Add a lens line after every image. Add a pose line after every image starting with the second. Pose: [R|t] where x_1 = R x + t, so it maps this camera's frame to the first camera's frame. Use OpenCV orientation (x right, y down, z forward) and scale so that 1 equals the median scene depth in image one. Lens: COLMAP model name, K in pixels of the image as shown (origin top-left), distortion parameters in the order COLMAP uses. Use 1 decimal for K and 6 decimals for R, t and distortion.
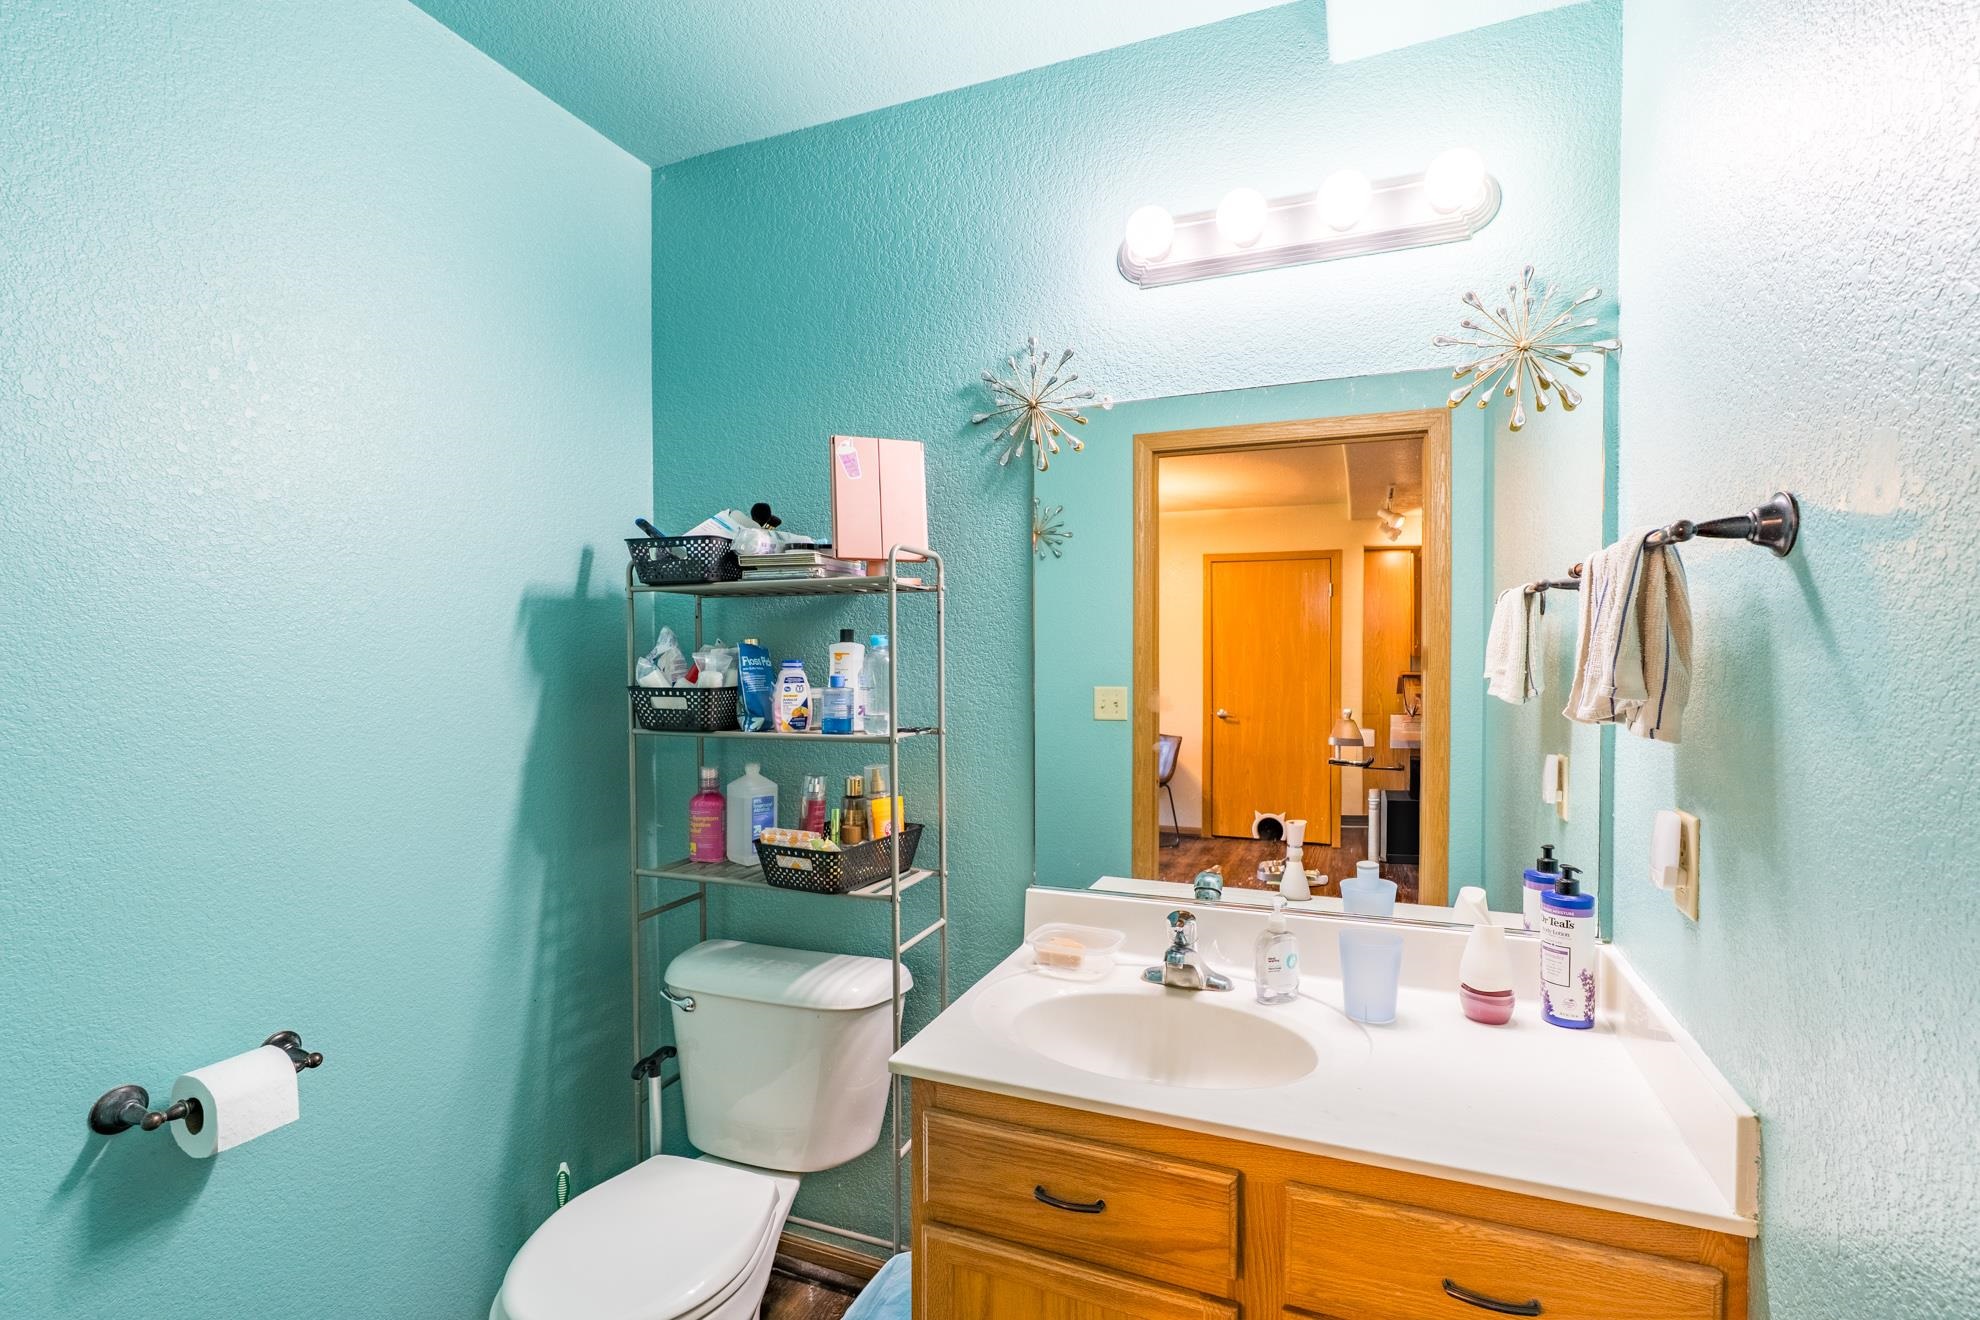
lens RADIAL K [[895.8, 0, 996.8], [0, 895.8, 665.7], [0, 0, 1]] dist [-0.018278, 0.003521]
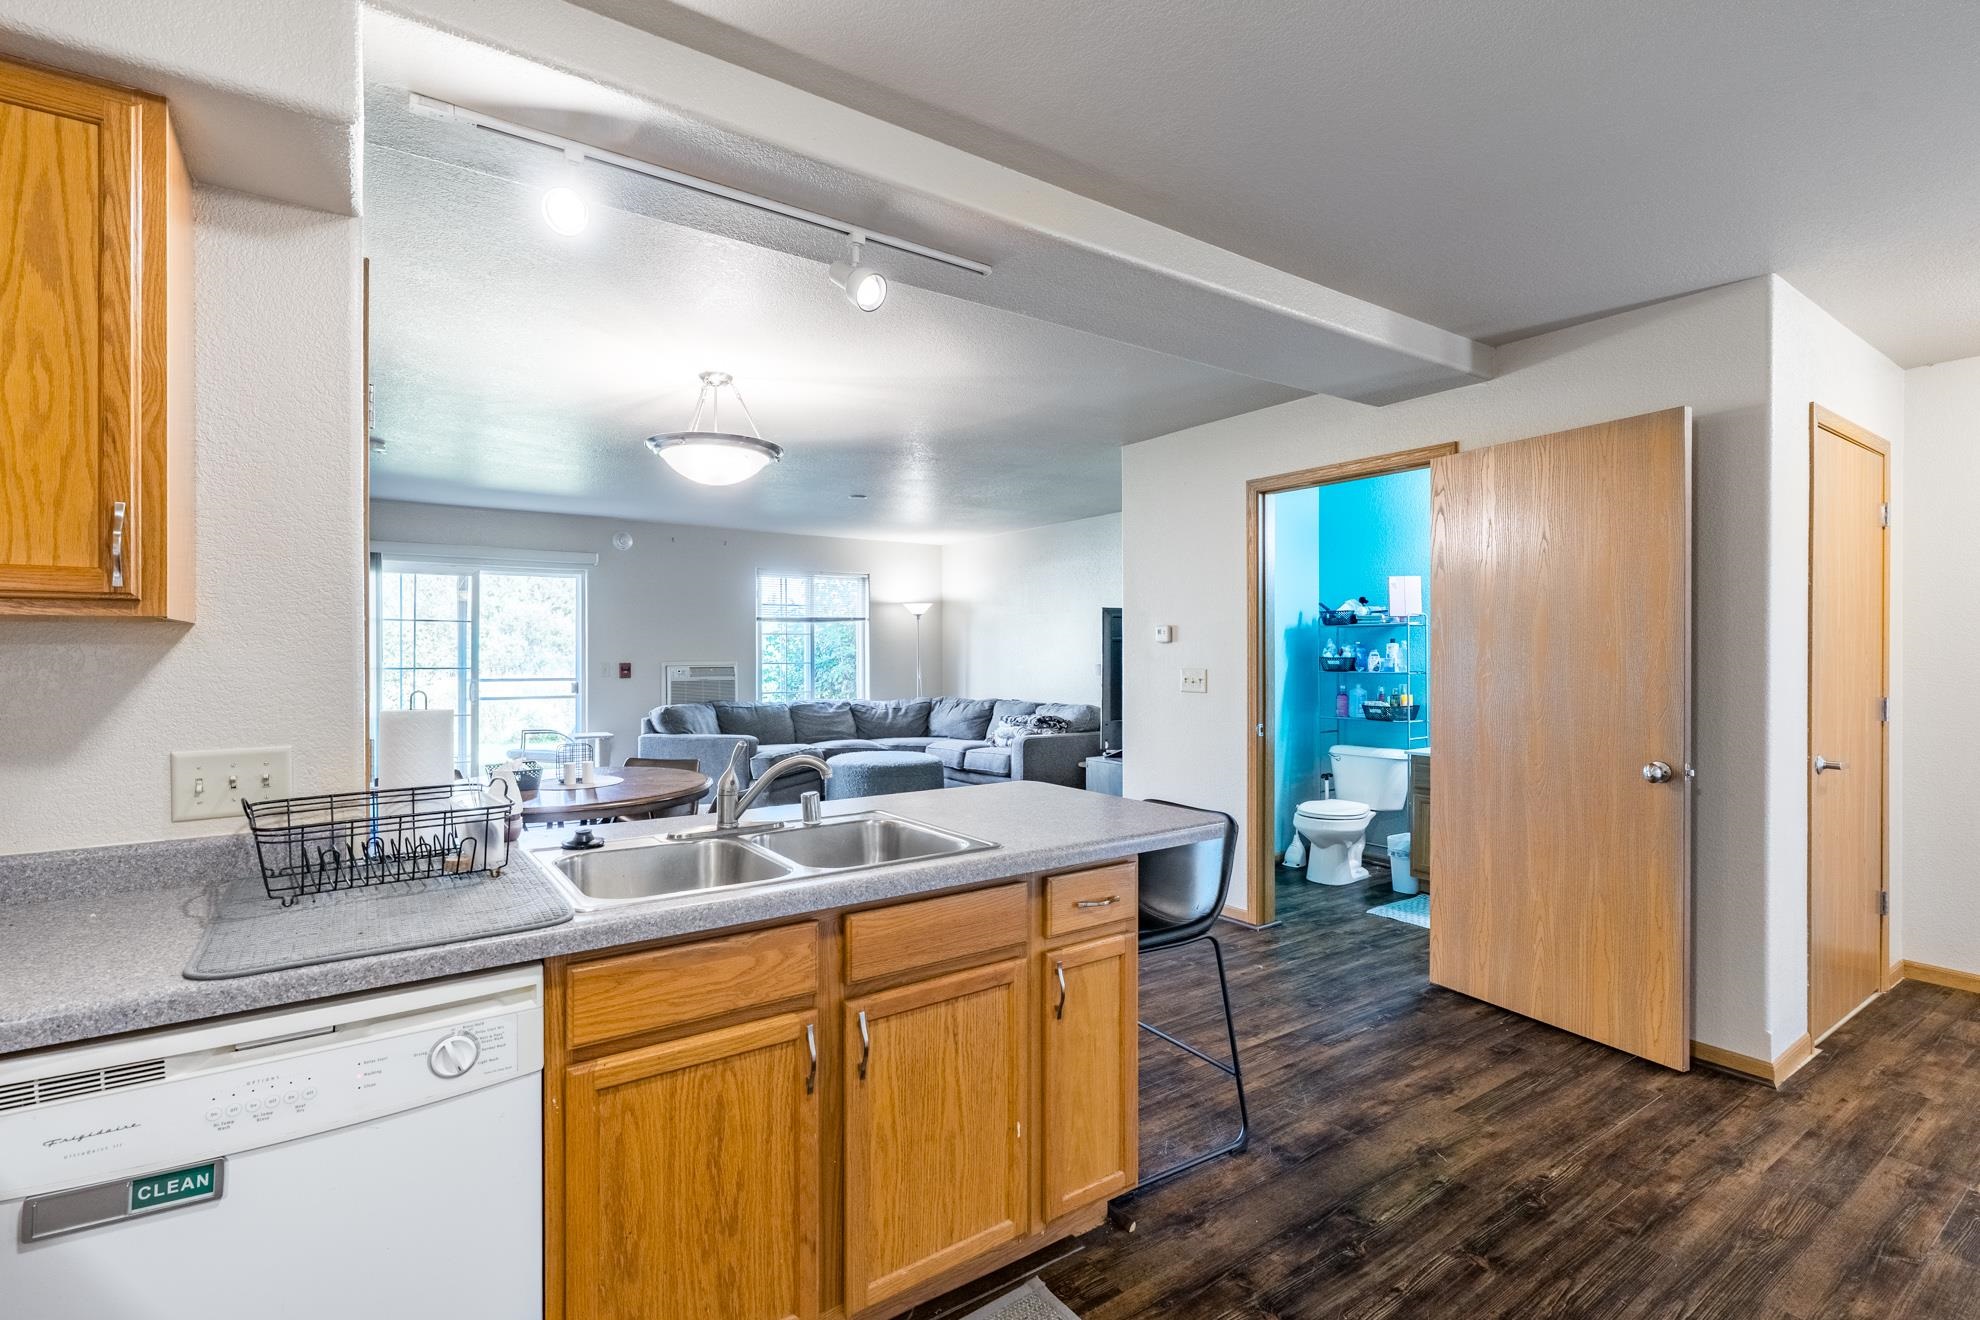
lens RADIAL K [[895.8, 0, 1000.0], [0, 895.8, 655.9], [0, 0, 1]] dist [-0.018278, 0.003521]
pose [[0.840131, 0.003064, -0.542376, 0.363819], [-0.002726, 0.999995, 0.001426, 0.017470], [0.542377, 0.000280, 0.840135, -2.314485]]
